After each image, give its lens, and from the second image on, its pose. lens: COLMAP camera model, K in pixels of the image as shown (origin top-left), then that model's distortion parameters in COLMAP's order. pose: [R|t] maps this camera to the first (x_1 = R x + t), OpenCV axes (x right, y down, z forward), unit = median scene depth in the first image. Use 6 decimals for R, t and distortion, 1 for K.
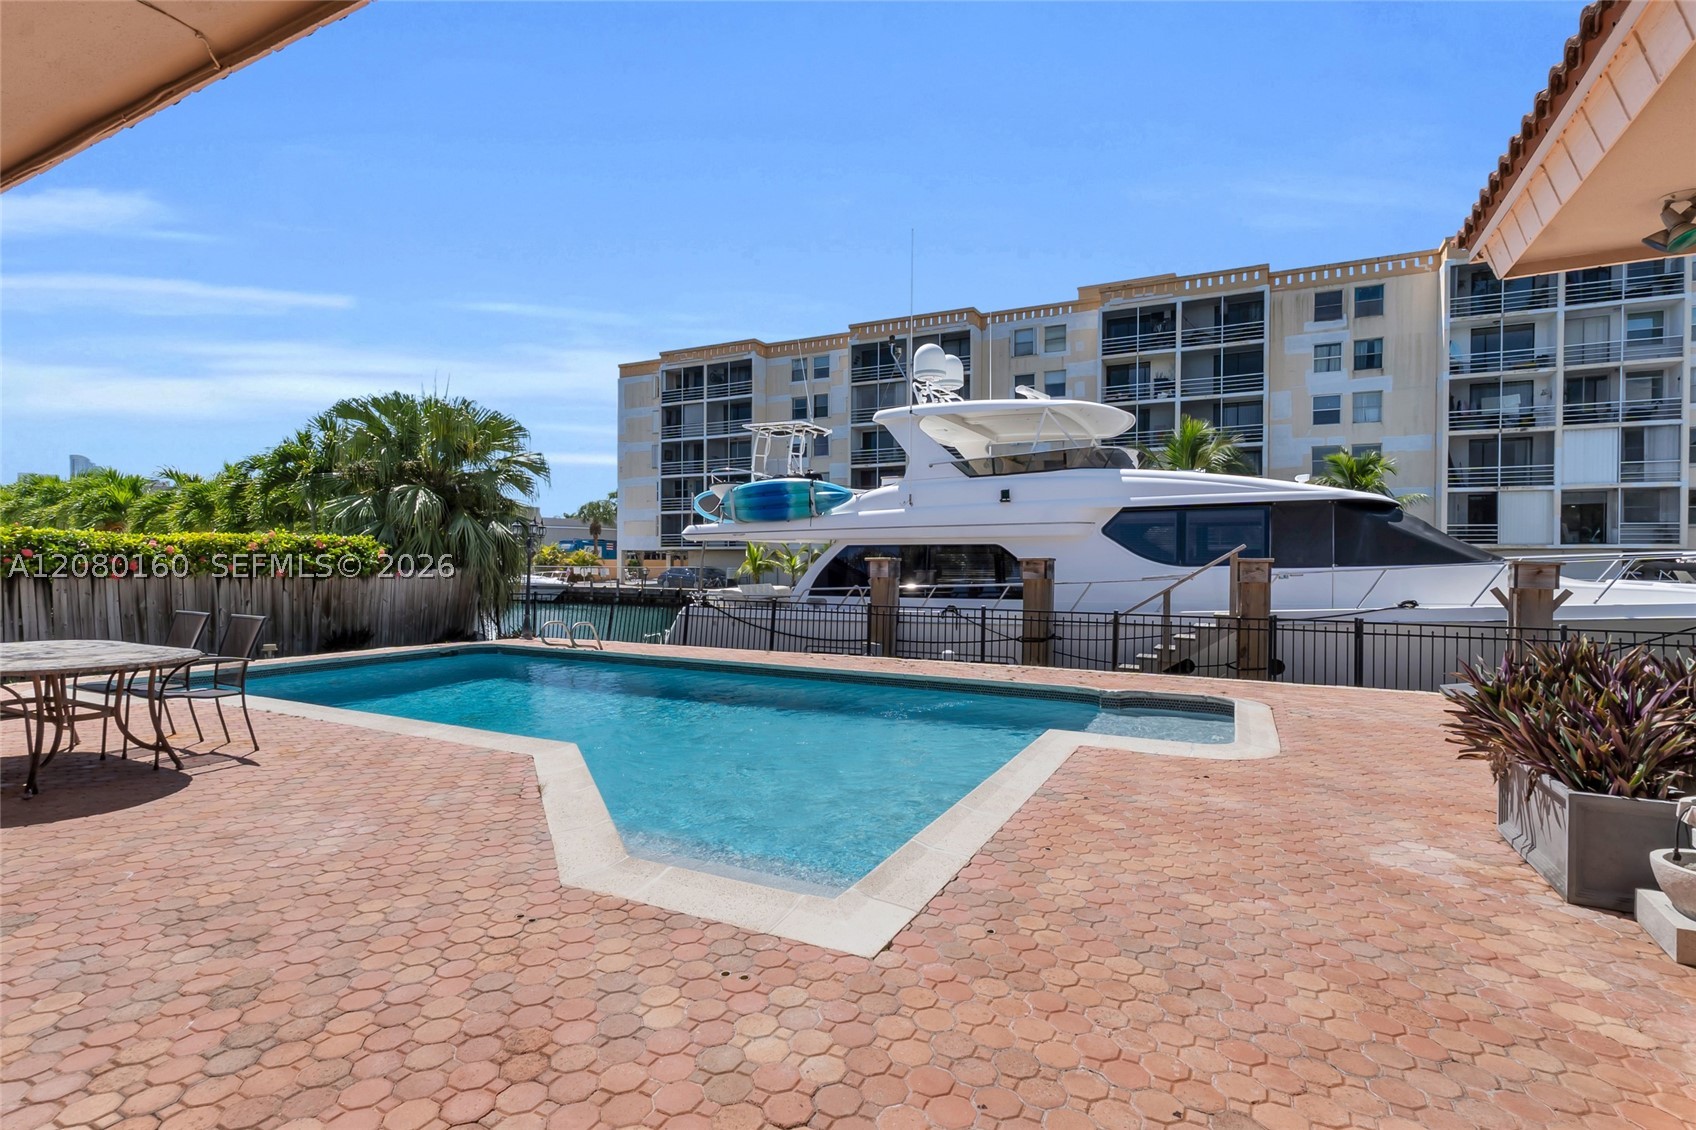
lens RADIAL K [[820.4, 0, 843.2], [0, 820.4, 564.6], [0, 0, 1]] dist [0.004893, -0.000698]
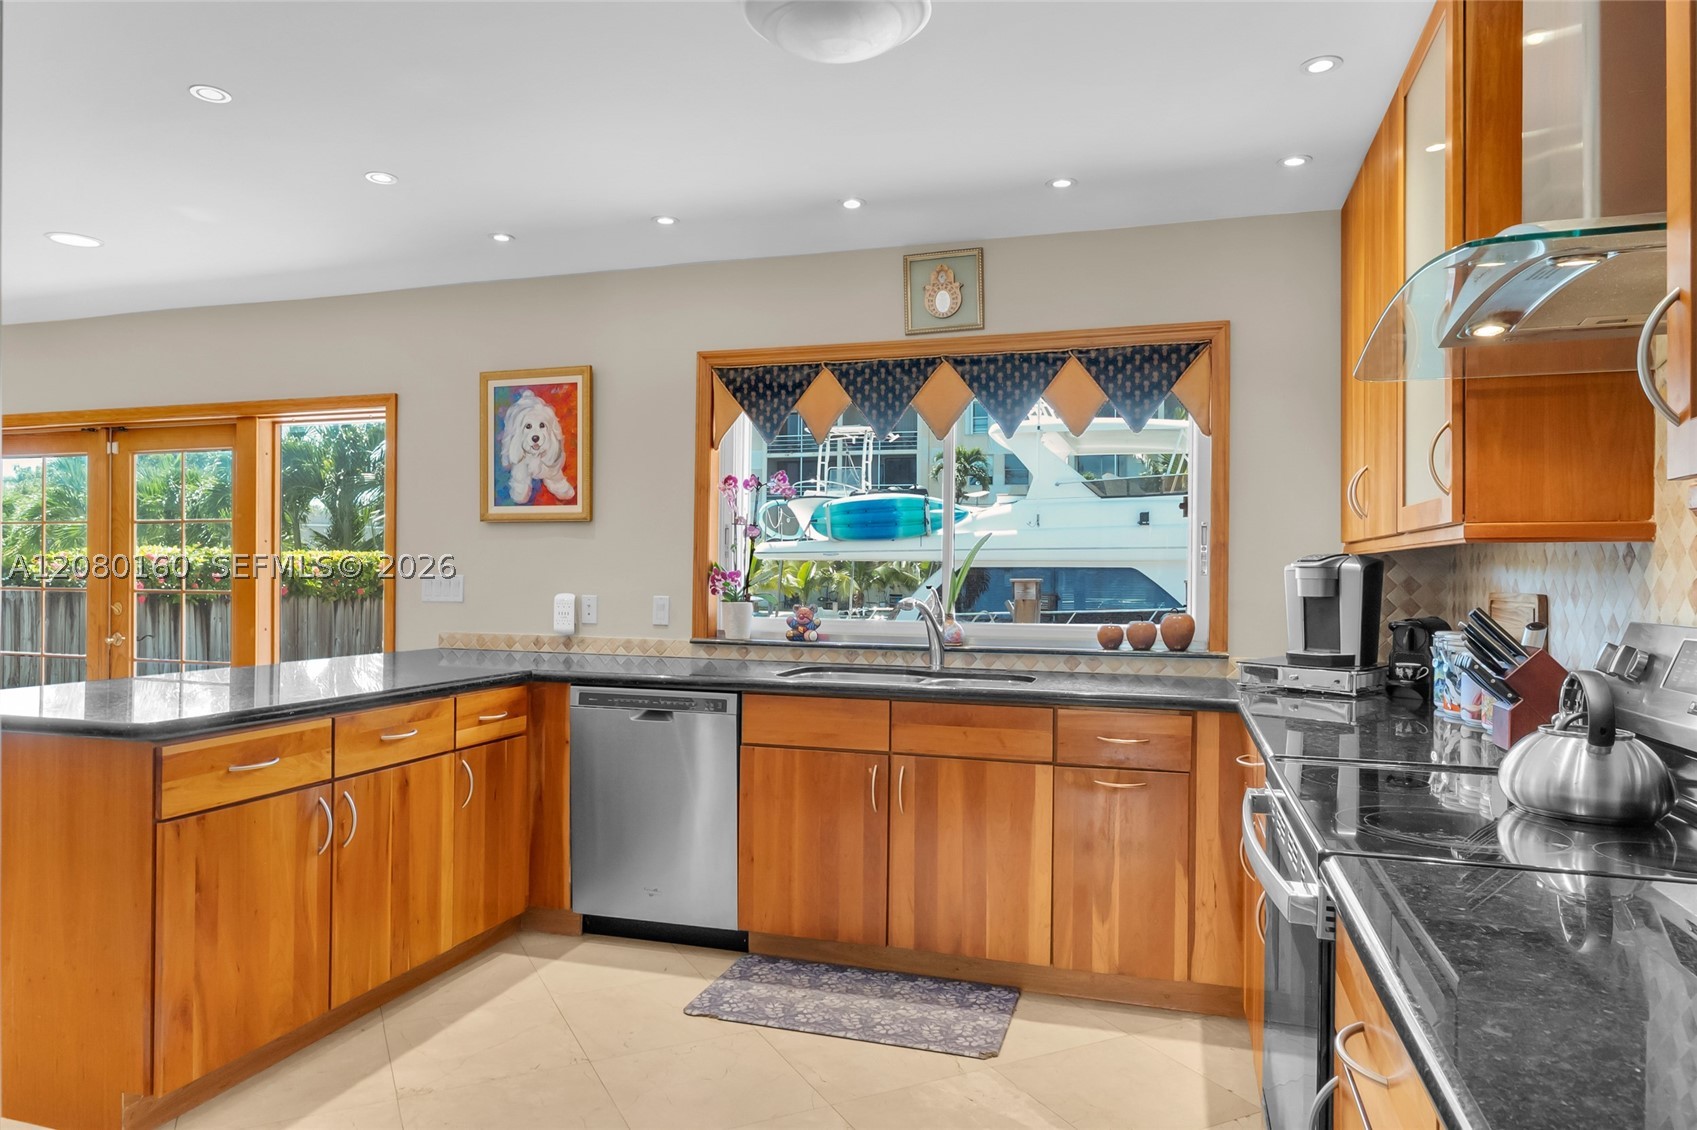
lens RADIAL K [[1075.9, 0, 832.5], [0, 1075.9, 564.4], [0, 0, 1]] dist [-0.008521, 0.006540]
pose [[0.985085, 0.001924, 0.172058, -0.365052], [-0.000113, 0.999944, -0.010537, -0.014622], [-0.172068, 0.010360, 0.985031, -0.170083]]
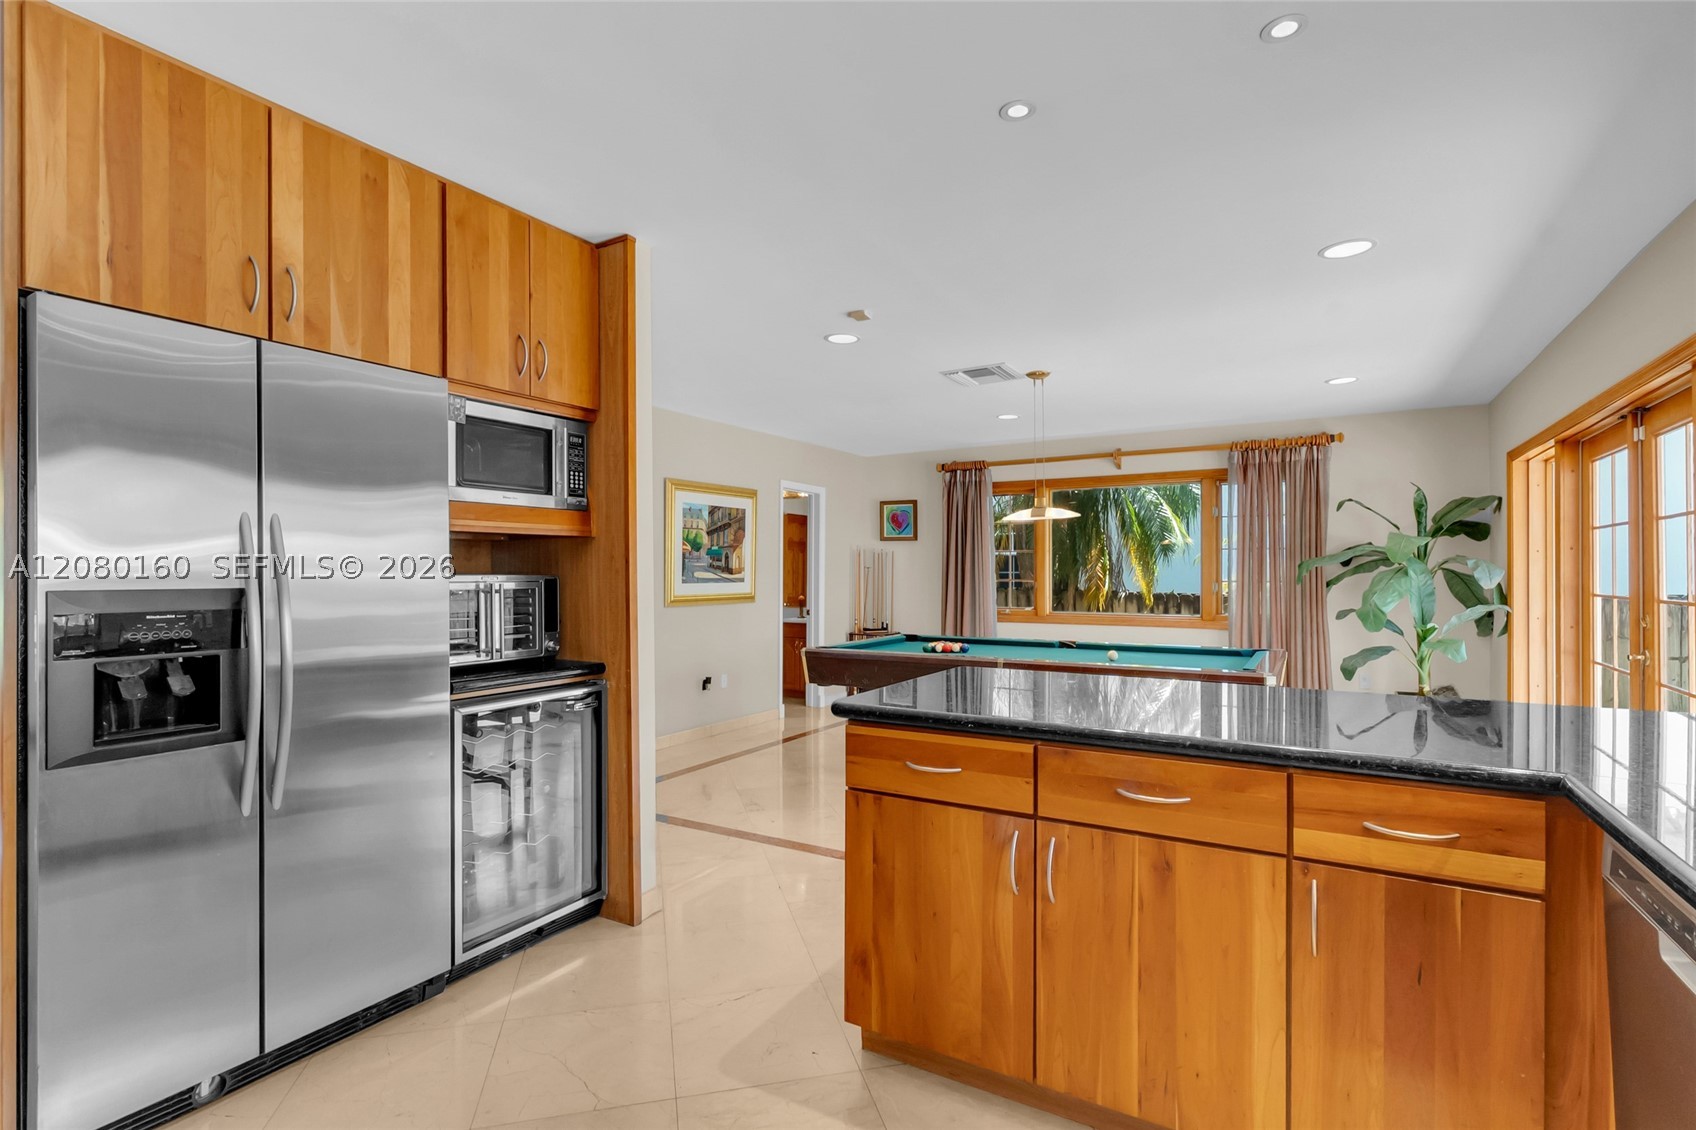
lens RADIAL K [[821.2, 0, 843.6], [0, 821.2, 553.0], [0, 0, 1]] dist [0.001948, 0.004847]
pose [[-0.045146, -0.030120, -0.998526, -0.286636], [-0.004491, 0.999541, -0.029947, -0.015780], [0.998970, 0.003132, -0.045260, 0.013397]]
